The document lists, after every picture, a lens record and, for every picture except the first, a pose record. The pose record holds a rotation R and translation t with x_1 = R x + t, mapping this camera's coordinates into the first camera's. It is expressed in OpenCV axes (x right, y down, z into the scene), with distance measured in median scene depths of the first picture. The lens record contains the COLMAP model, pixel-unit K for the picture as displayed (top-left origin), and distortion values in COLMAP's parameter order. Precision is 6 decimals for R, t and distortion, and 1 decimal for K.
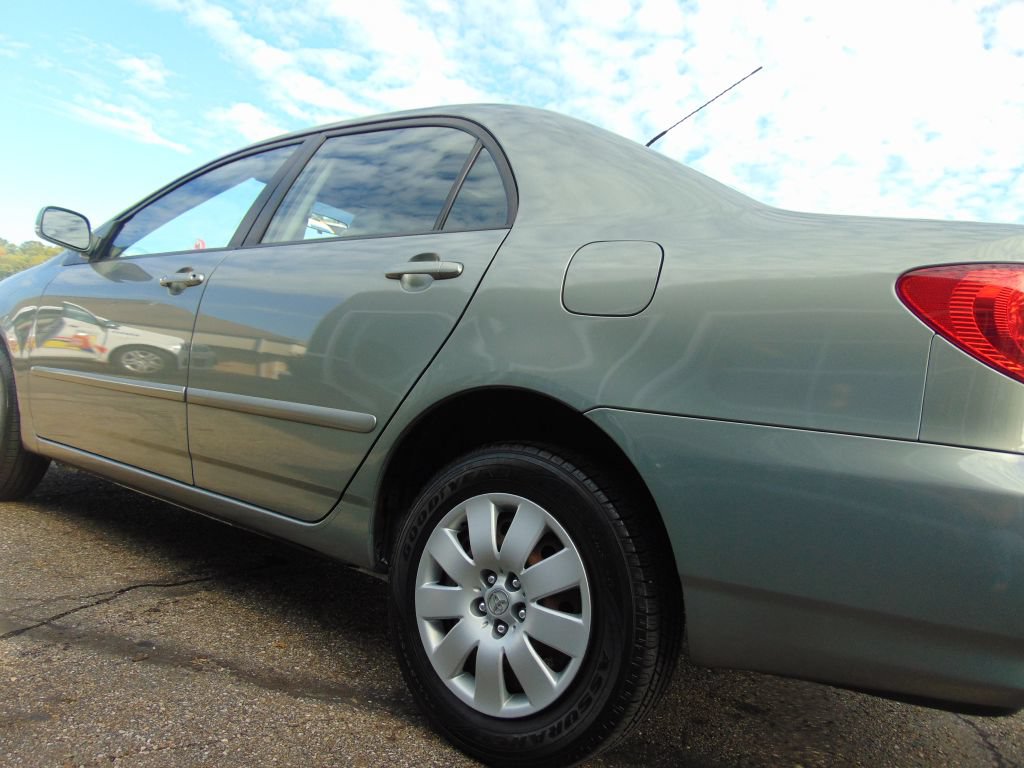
lens RADIAL K [[765.5, 0, 509.7], [0, 765.5, 378.9], [0, 0, 1]] dist [-0.015344, 0.047301]
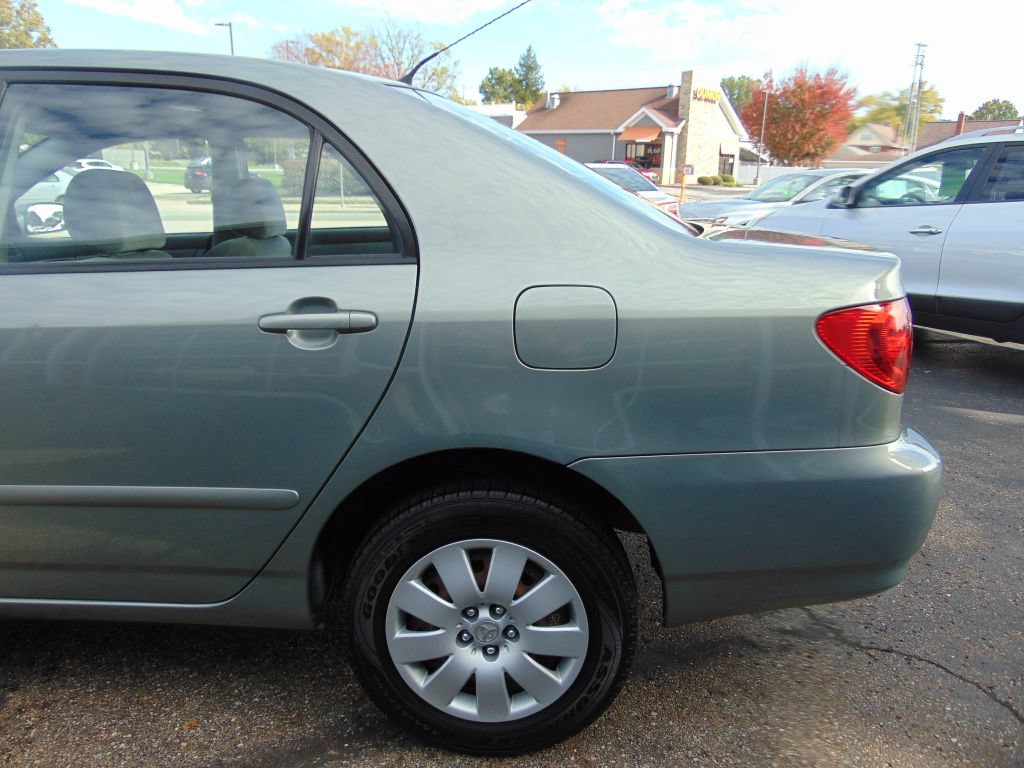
lens RADIAL K [[755.2, 0, 501.2], [0, 755.2, 371.8], [0, 0, 1]] dist [-0.020854, 0.035765]
pose [[0.828953, -0.253747, 0.498447, -0.427997], [0.094317, 0.941823, 0.322603, -0.386903], [-0.551309, -0.220411, 0.804660, 0.214082]]
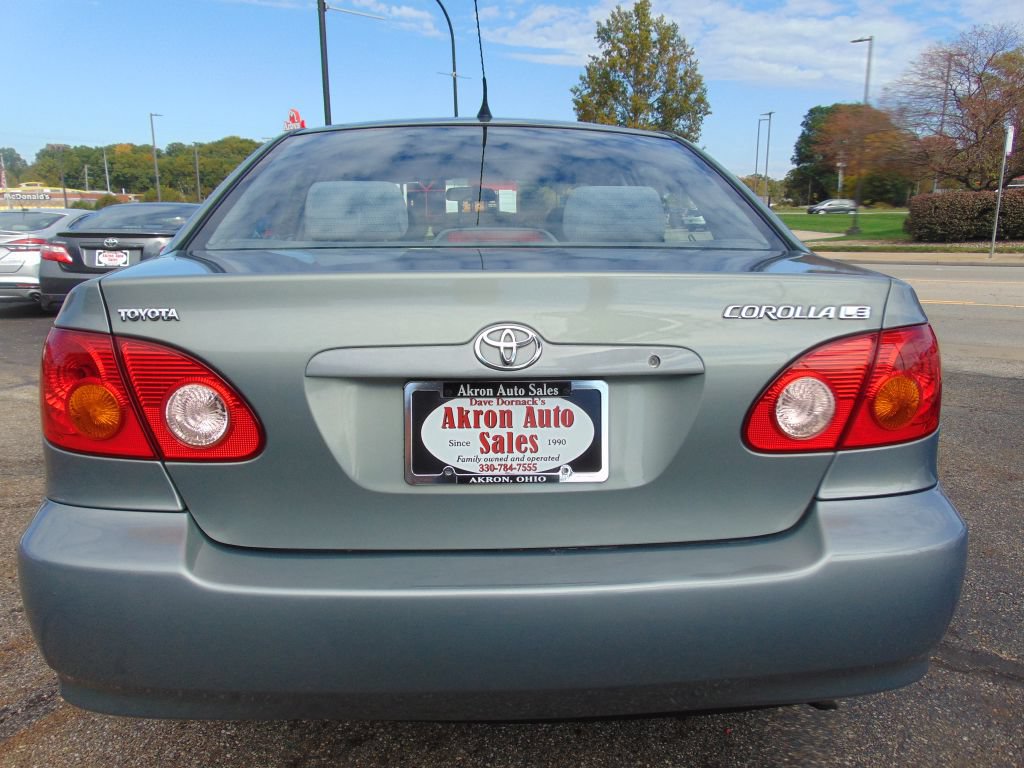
lens RADIAL K [[755.2, 0, 508.6], [0, 755.2, 383.0], [0, 0, 1]] dist [-0.020854, 0.035765]
pose [[0.973877, -0.099098, -0.204311, 0.907476], [0.138574, 0.972149, 0.189005, -0.102632], [0.179891, -0.212380, 0.960486, 3.675613]]
